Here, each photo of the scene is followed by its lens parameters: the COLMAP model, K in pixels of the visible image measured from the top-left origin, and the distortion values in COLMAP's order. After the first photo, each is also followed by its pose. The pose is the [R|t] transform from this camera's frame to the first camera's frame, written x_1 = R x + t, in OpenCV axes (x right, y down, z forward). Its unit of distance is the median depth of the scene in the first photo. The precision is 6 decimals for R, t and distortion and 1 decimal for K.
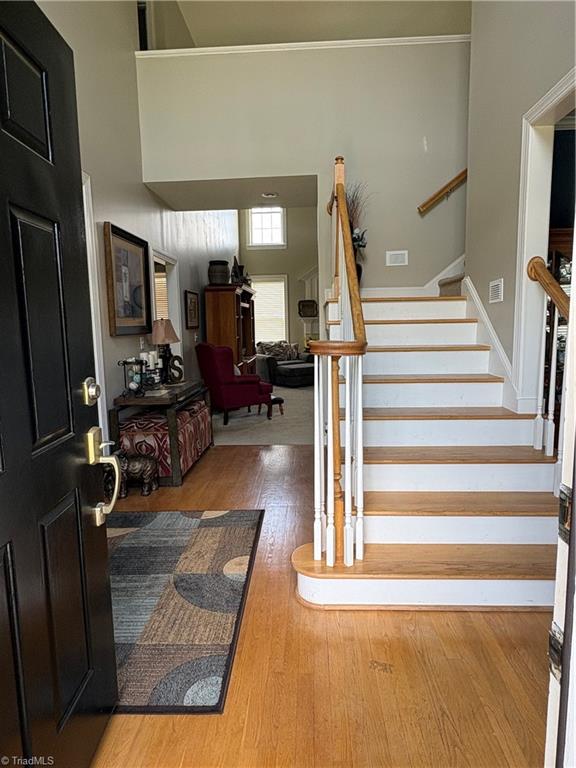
lens RADIAL K [[465.7, 0, 288.0], [0, 465.7, 384.0], [0, 0, 1]] dist [0.001116, 0.000347]
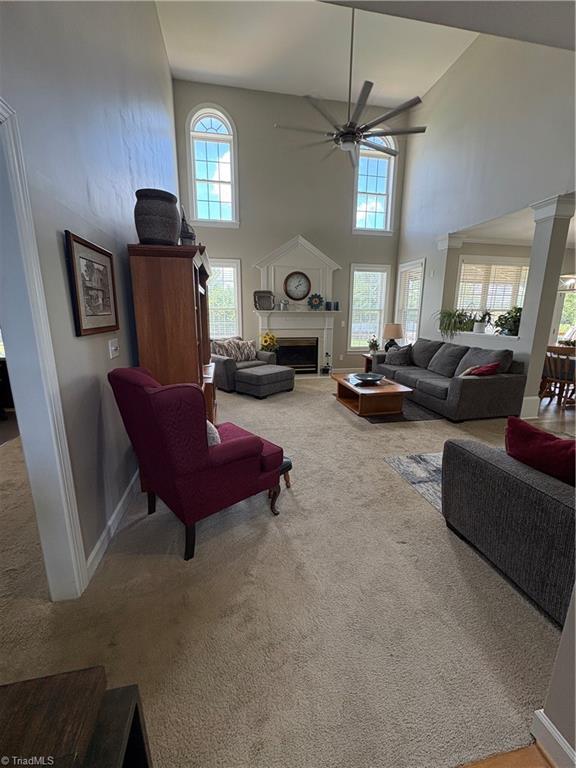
lens RADIAL K [[318.3, 0, 288.0], [0, 318.3, 384.0], [0, 0, 1]] dist [0.000387, 0.000014]
pose [[0.970434, -0.025135, 0.240053, -0.068989], [0.004062, 0.996123, 0.087876, -0.062348], [-0.241331, -0.084303, 0.966774, 0.429839]]
